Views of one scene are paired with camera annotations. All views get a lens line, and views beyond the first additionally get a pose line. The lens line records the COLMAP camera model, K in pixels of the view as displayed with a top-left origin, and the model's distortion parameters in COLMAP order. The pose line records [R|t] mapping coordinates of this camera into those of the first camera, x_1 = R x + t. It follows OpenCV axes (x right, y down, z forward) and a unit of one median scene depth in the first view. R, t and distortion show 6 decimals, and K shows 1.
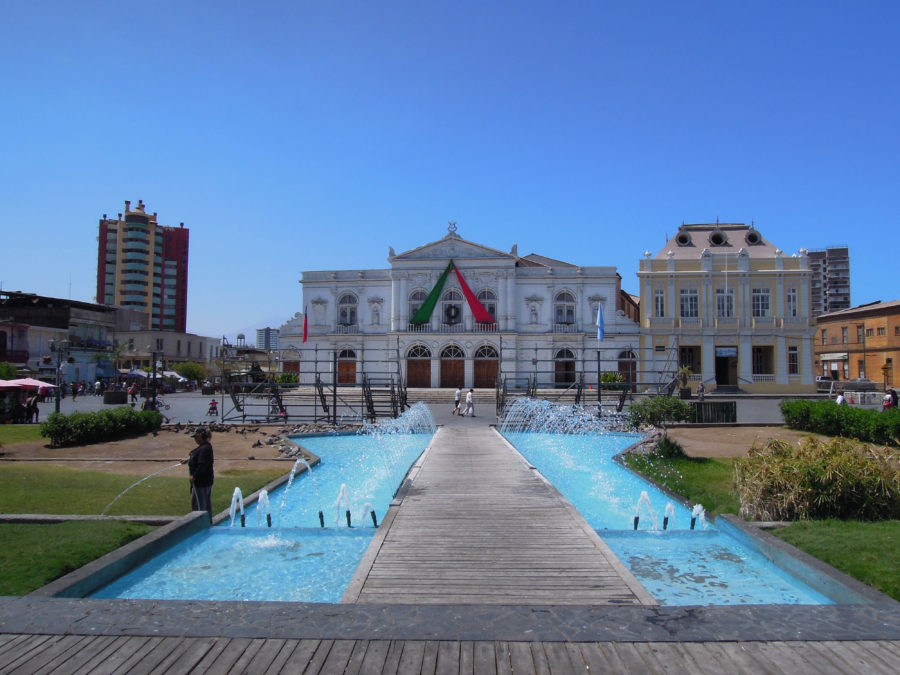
lens RADIAL K [[663.7, 0, 450.0], [0, 663.7, 337.5], [0, 0, 1]] dist [-0.009141, -0.005640]
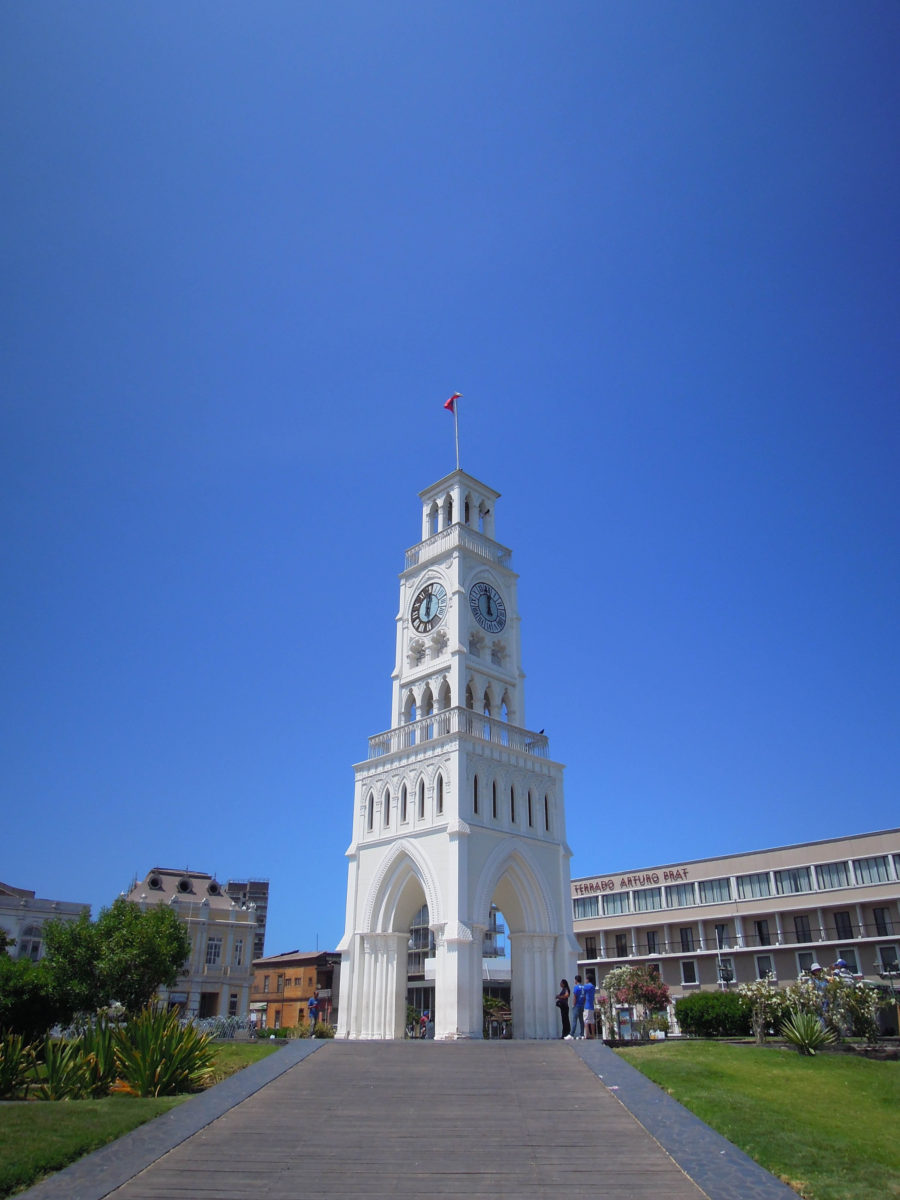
lens RADIAL K [[885.0, 0, 450.0], [0, 885.0, 600.0], [0, 0, 1]] dist [-0.009141, -0.005640]
pose [[0.729112, 0.301334, 0.614486, -0.320830], [-0.035012, 0.913101, -0.406227, -0.001343], [-0.683498, 0.274671, 0.676304, -0.427497]]
